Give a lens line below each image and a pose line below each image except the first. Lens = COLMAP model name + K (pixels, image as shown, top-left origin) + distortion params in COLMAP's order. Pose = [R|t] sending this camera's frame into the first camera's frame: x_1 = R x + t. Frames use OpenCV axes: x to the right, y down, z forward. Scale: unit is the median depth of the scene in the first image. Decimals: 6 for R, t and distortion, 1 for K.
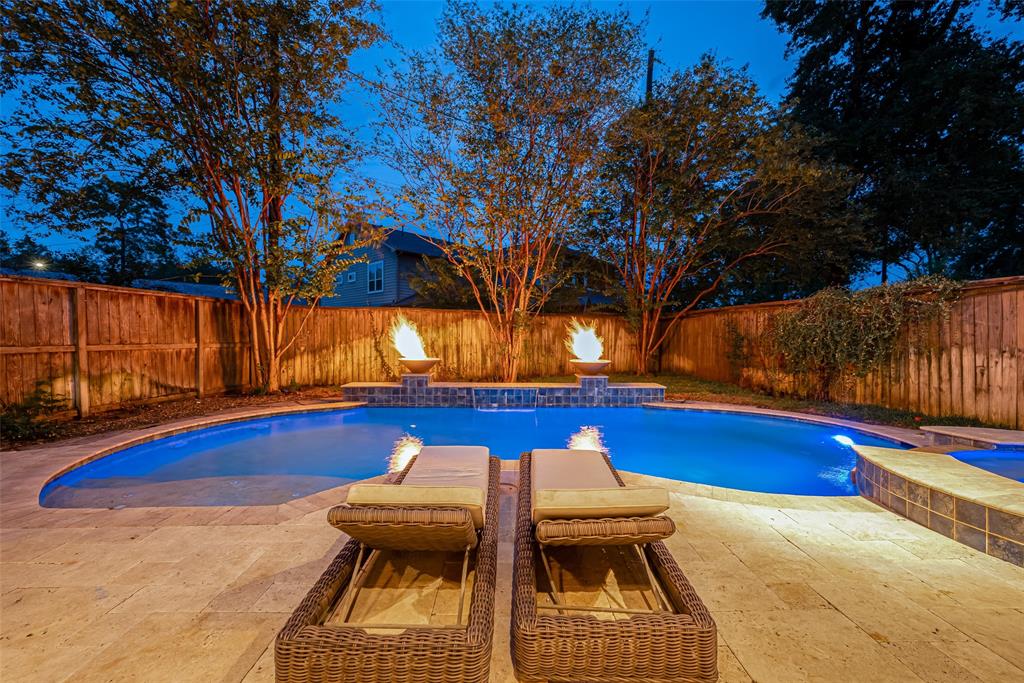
lens RADIAL K [[419.5, 0, 512.0], [0, 419.5, 341.5], [0, 0, 1]] dist [0.000756, 0.000036]
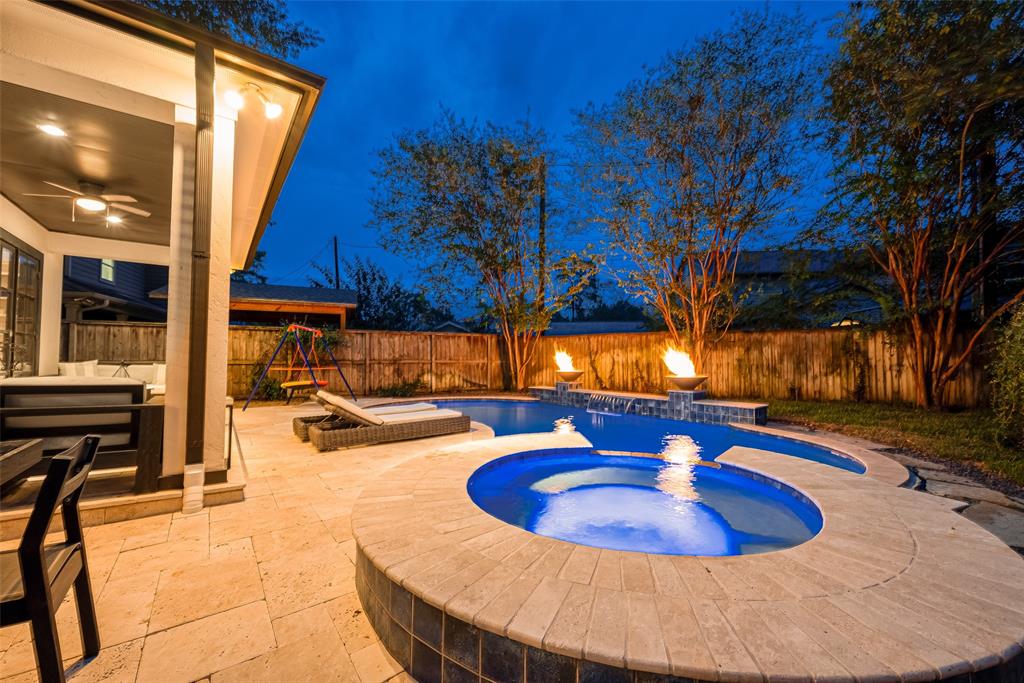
lens RADIAL K [[419.5, 0, 512.0], [0, 419.5, 341.5], [0, 0, 1]] dist [0.000756, 0.000036]
pose [[0.567129, -0.038631, -0.822722, 0.822171], [-0.009327, 0.998534, -0.053316, 0.020048], [0.823576, 0.037910, 0.565938, 0.056807]]
